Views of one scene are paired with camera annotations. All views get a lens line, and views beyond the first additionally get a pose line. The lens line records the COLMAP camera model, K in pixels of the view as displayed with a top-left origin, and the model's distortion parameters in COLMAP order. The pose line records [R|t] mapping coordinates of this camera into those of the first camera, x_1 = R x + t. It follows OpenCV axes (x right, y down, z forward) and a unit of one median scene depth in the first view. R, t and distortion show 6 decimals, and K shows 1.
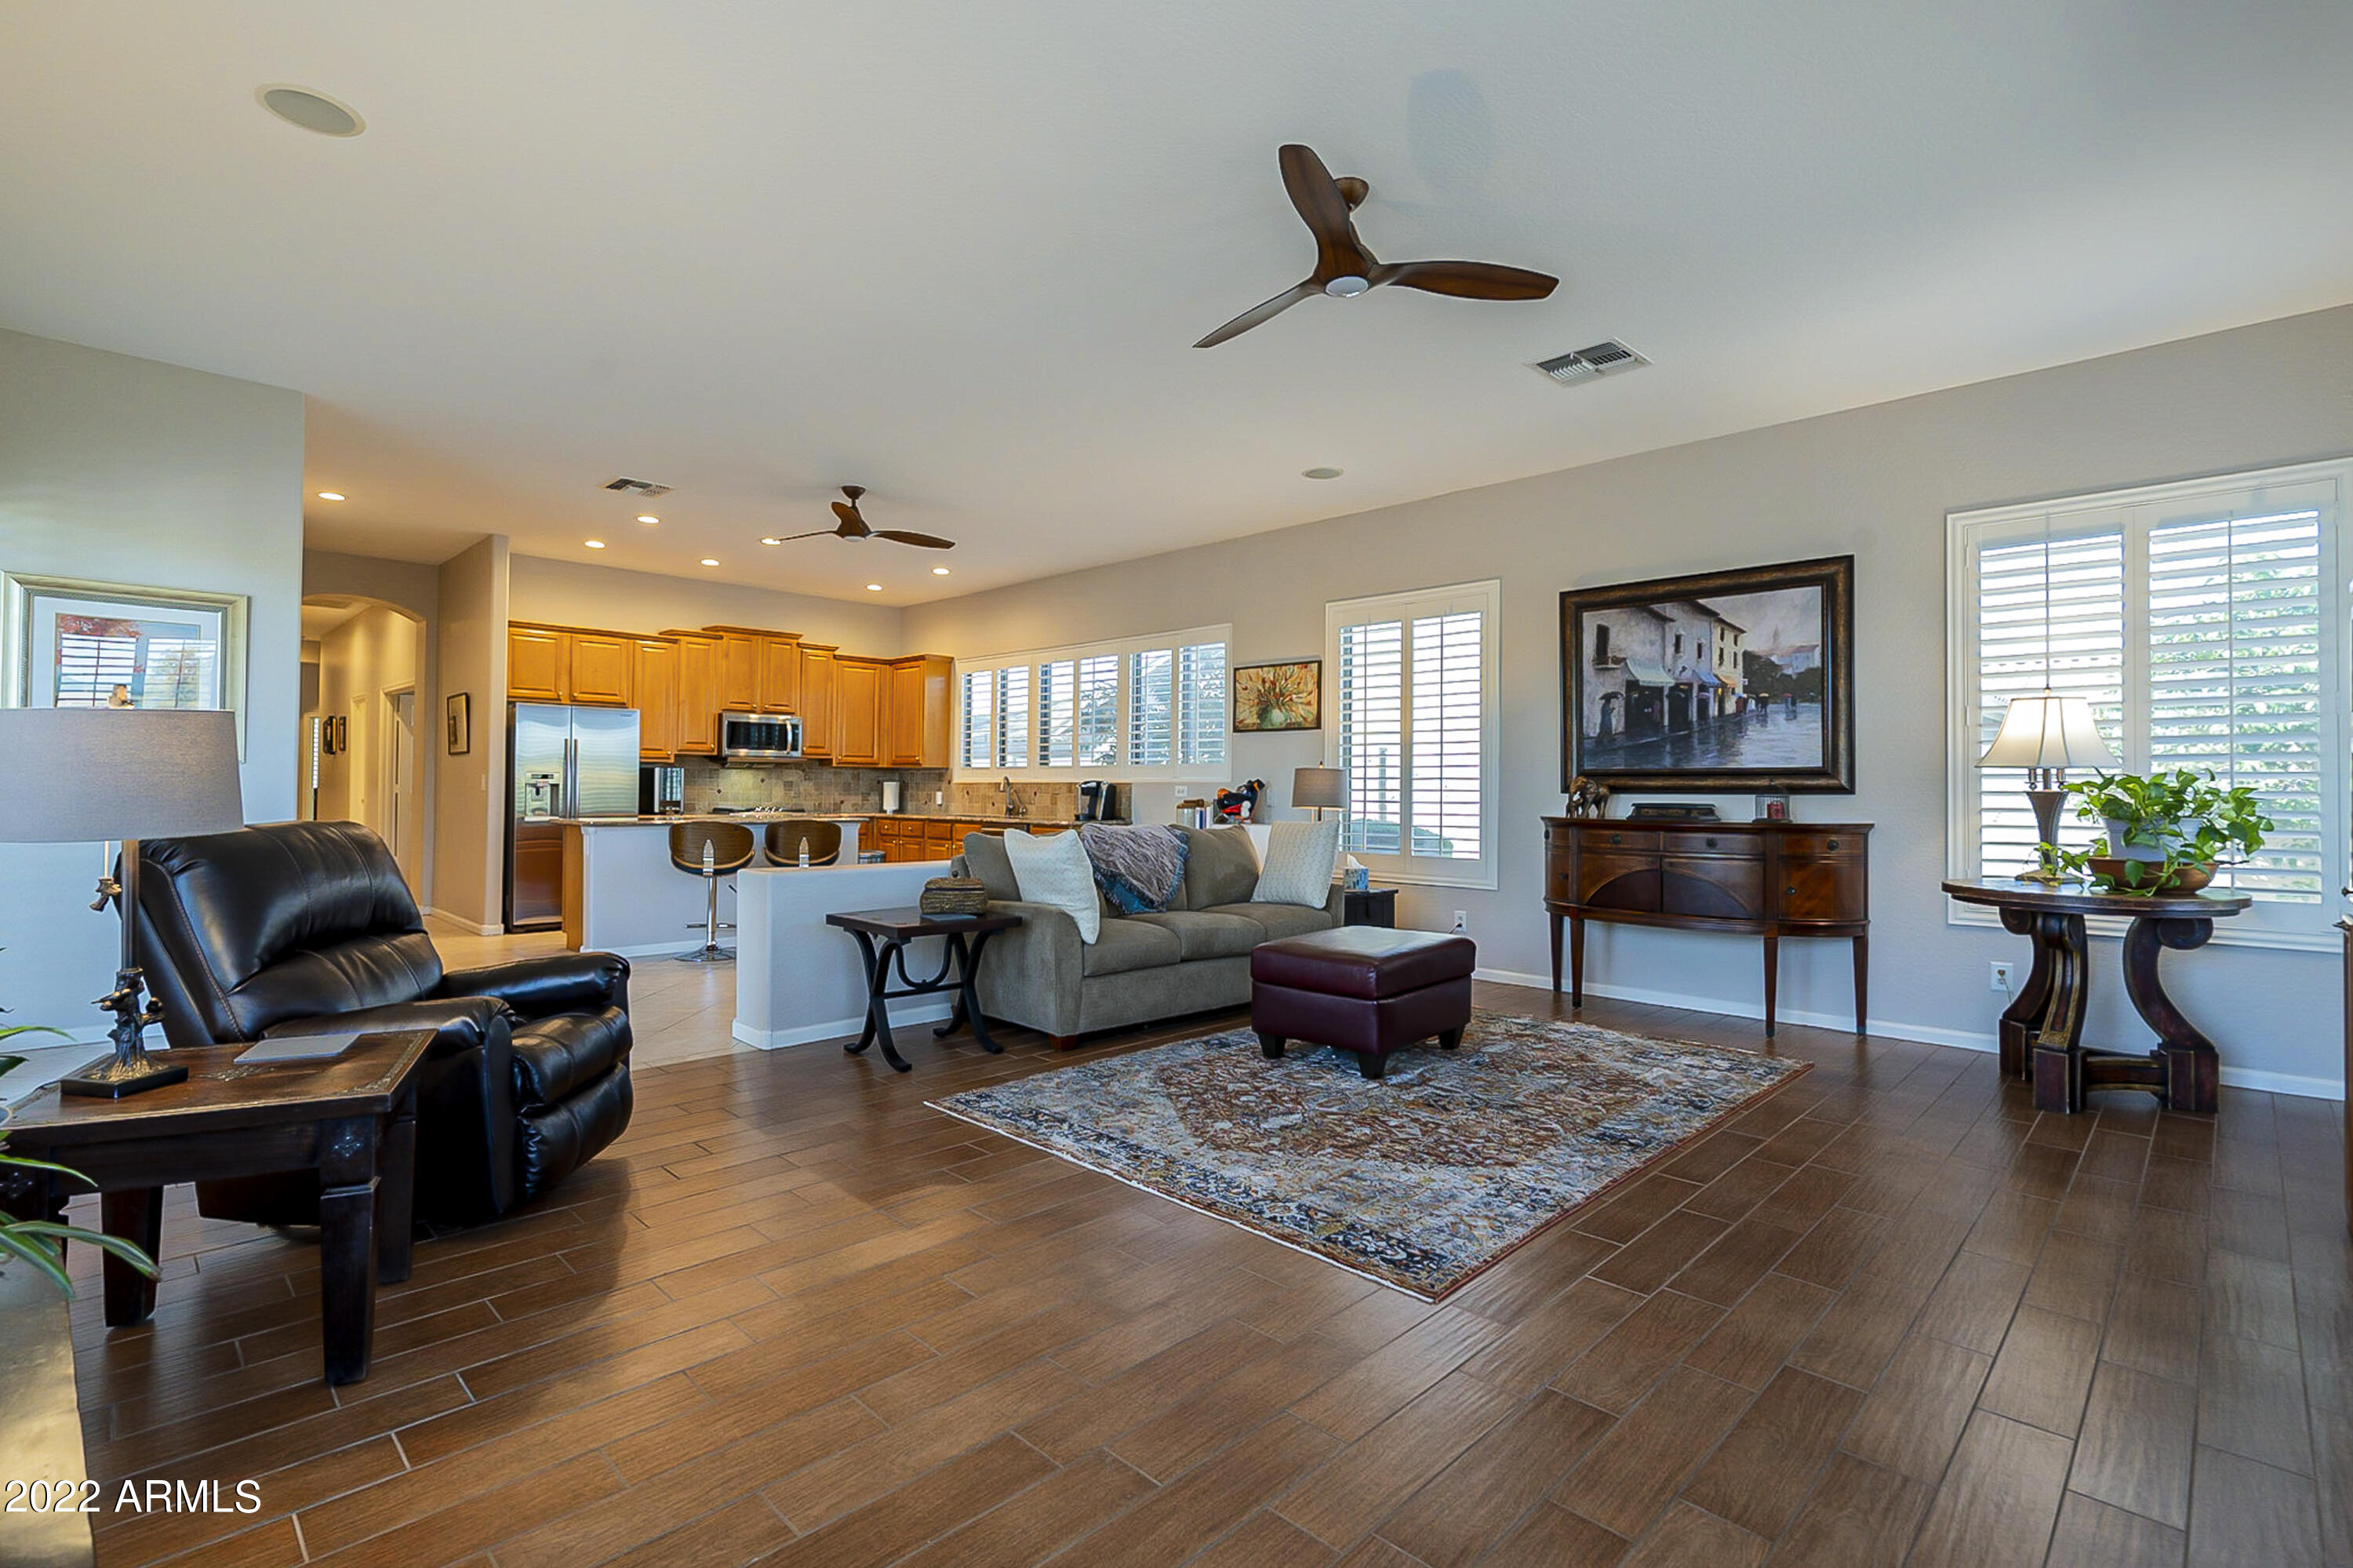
lens RADIAL K [[1075.2, 0, 1167.6], [0, 1075.2, 779.5], [0, 0, 1]] dist [-0.001651, 0.000704]
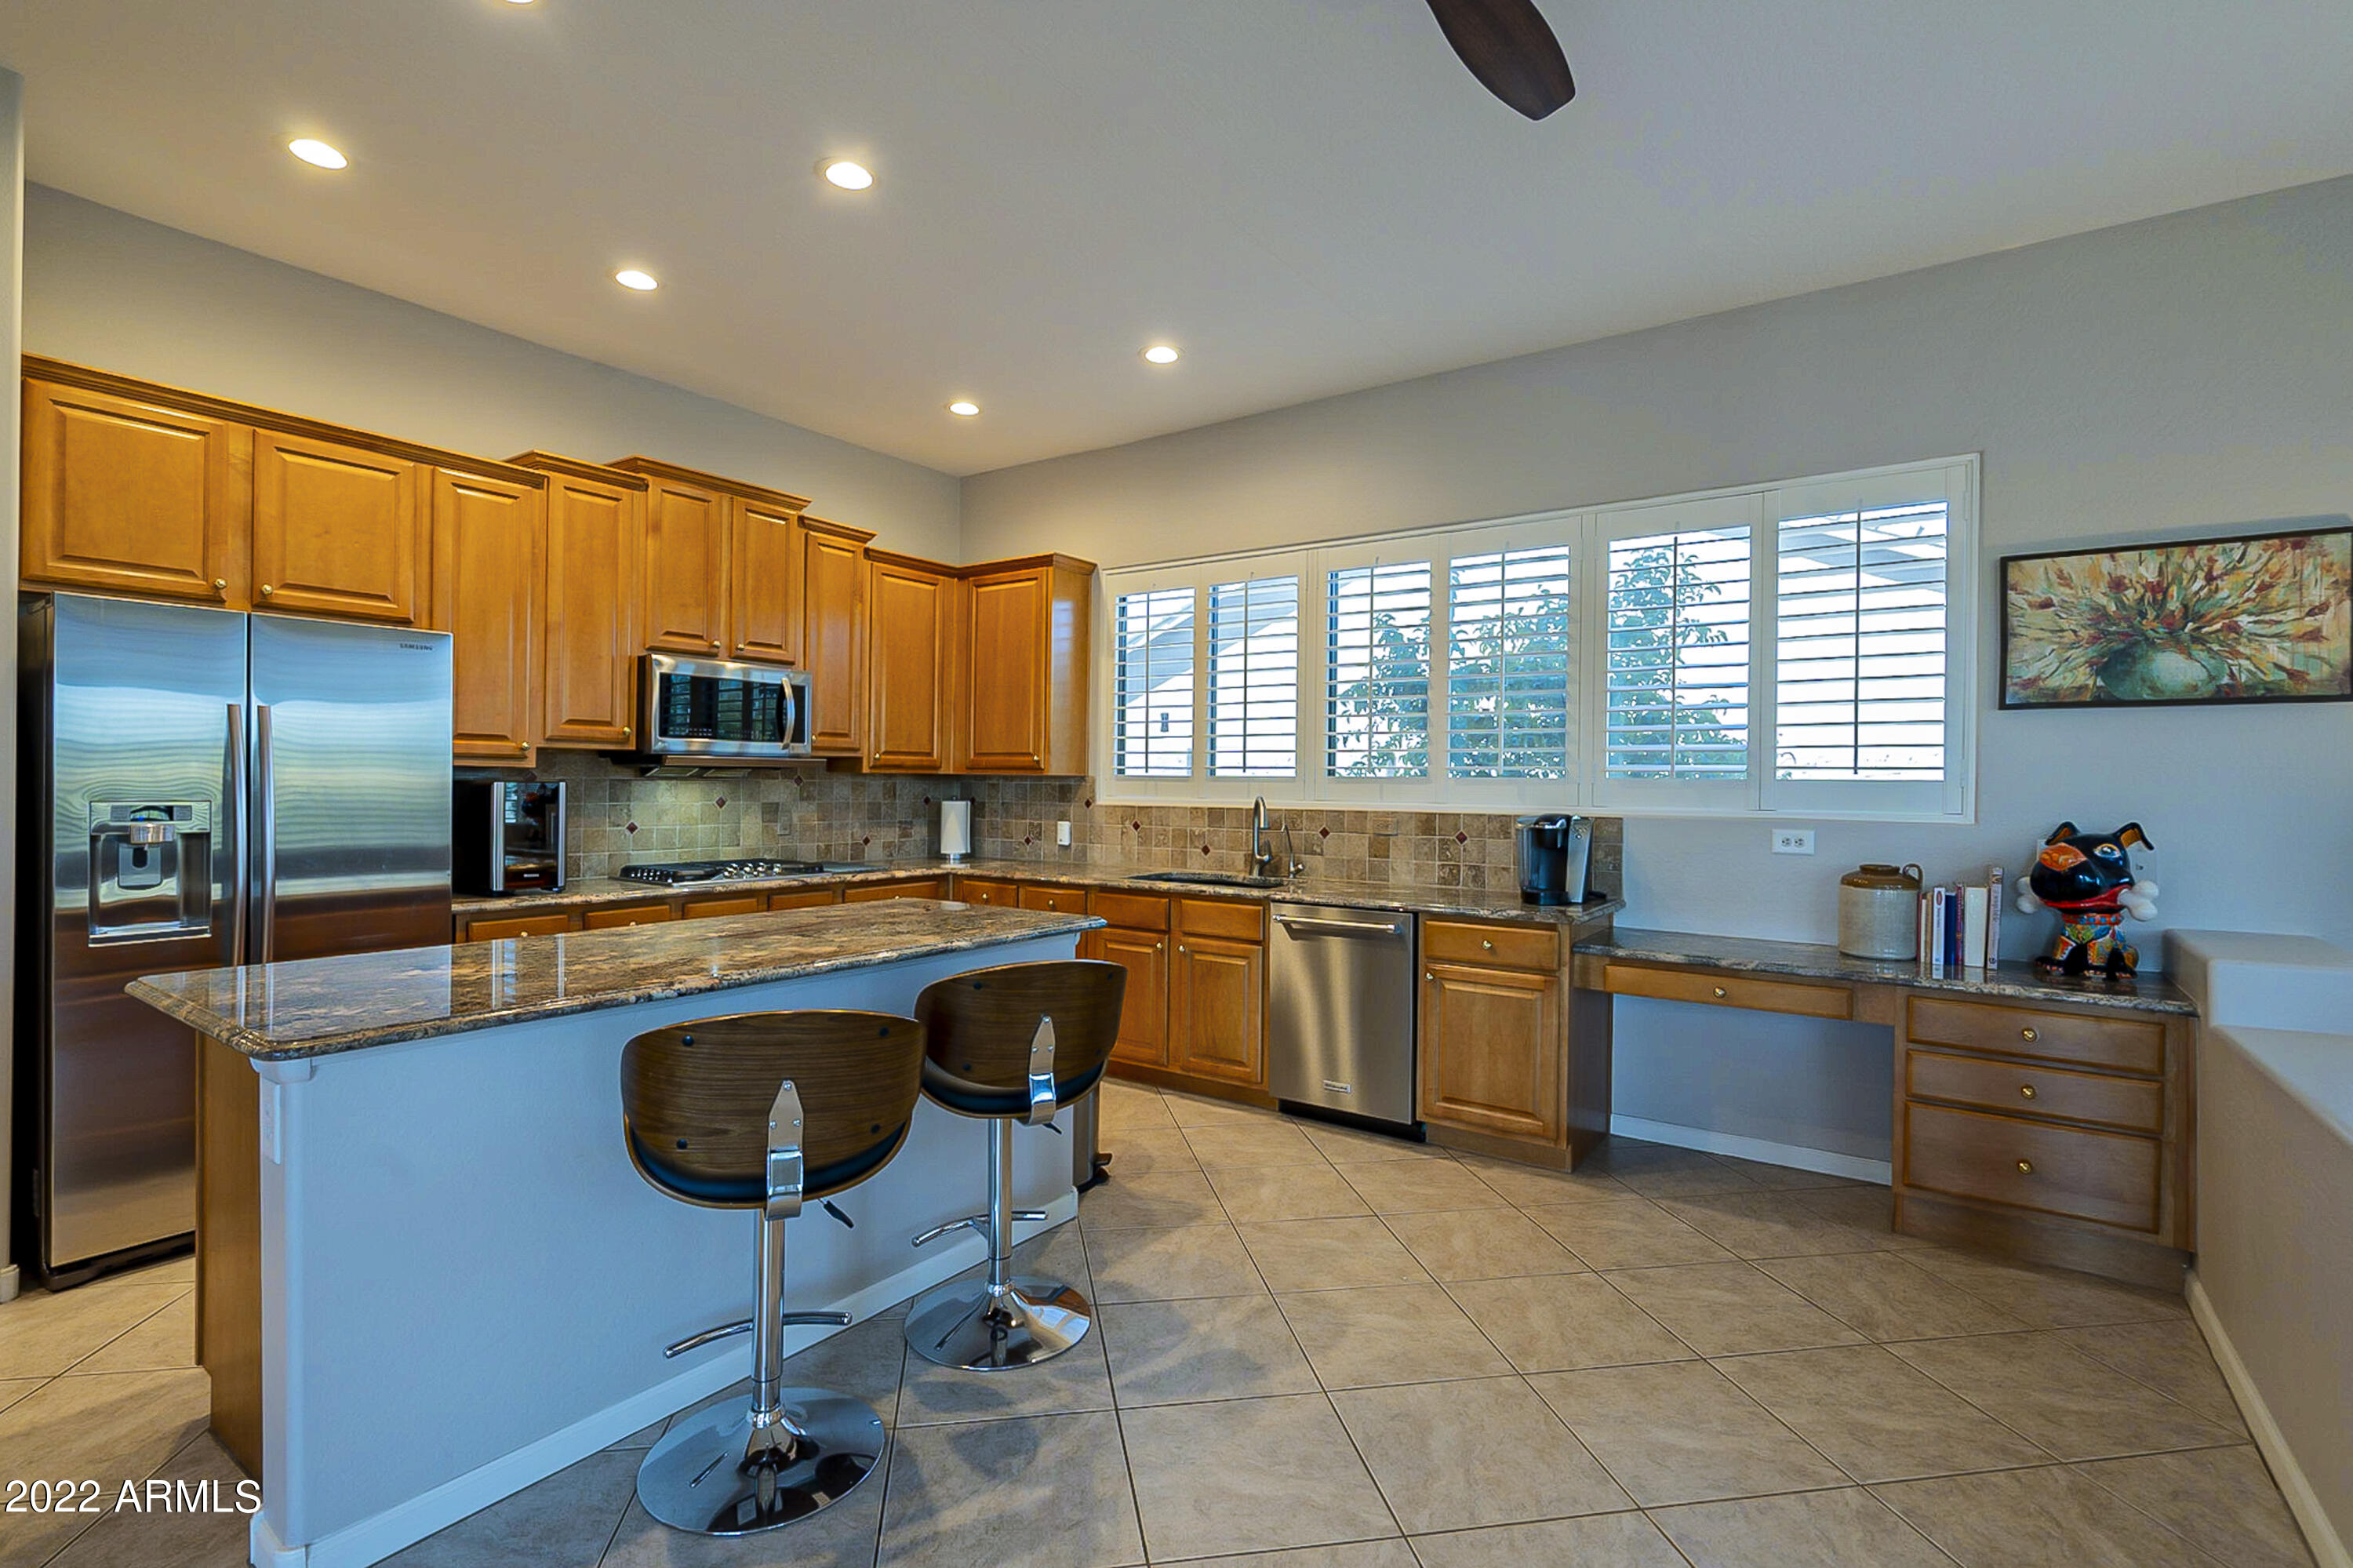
lens RADIAL K [[1075.2, 0, 1164.5], [0, 1075.2, 780.3], [0, 0, 1]] dist [-0.001651, 0.000704]
pose [[0.985567, 0.000758, 0.169284, -0.259692], [-0.002498, 0.999946, 0.010065, -0.014347], [-0.169268, -0.010343, 0.985516, 0.489210]]
